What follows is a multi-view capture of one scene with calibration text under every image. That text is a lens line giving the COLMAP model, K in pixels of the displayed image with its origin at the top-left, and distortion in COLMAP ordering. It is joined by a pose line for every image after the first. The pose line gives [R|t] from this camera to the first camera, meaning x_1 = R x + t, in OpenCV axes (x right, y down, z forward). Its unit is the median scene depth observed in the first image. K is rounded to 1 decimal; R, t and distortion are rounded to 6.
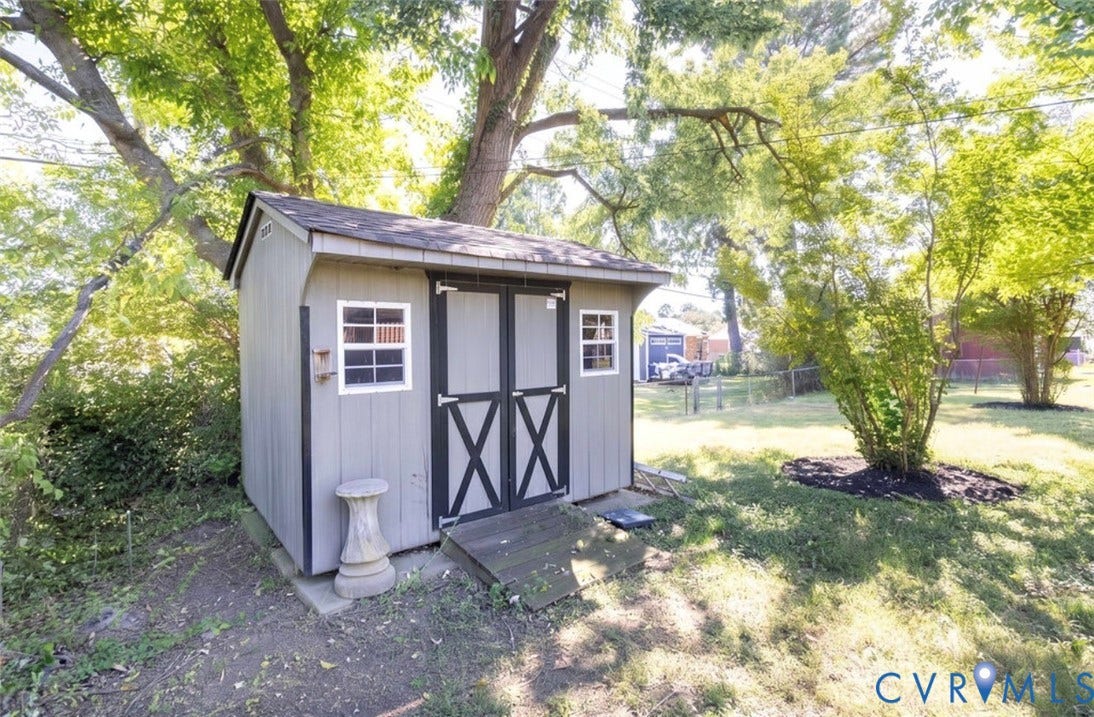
lens RADIAL K [[480.8, 0, 544.4], [0, 480.8, 356.0], [0, 0, 1]] dist [-0.000294, -0.000380]
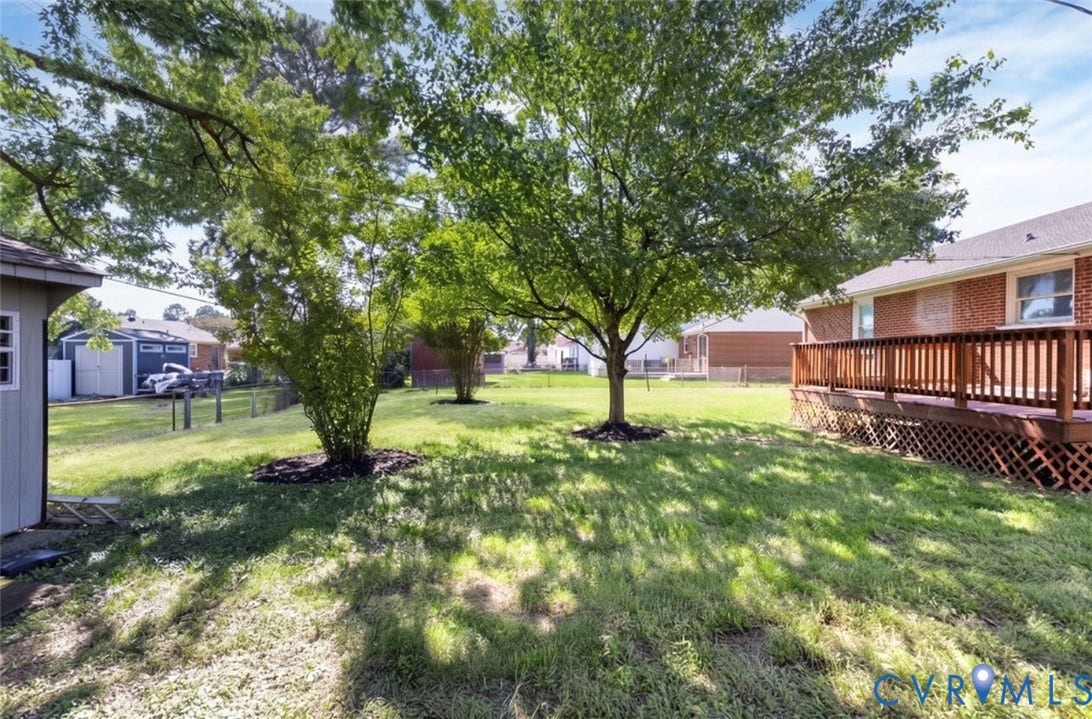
lens RADIAL K [[479.9, 0, 546.8], [0, 479.9, 363.3], [0, 0, 1]] dist [-0.000294, -0.000380]
pose [[0.642559, 0.009171, 0.766181, 0.103883], [-0.005096, 0.999957, -0.007695, -0.003637], [-0.766219, 0.001040, 0.642579, -0.204497]]
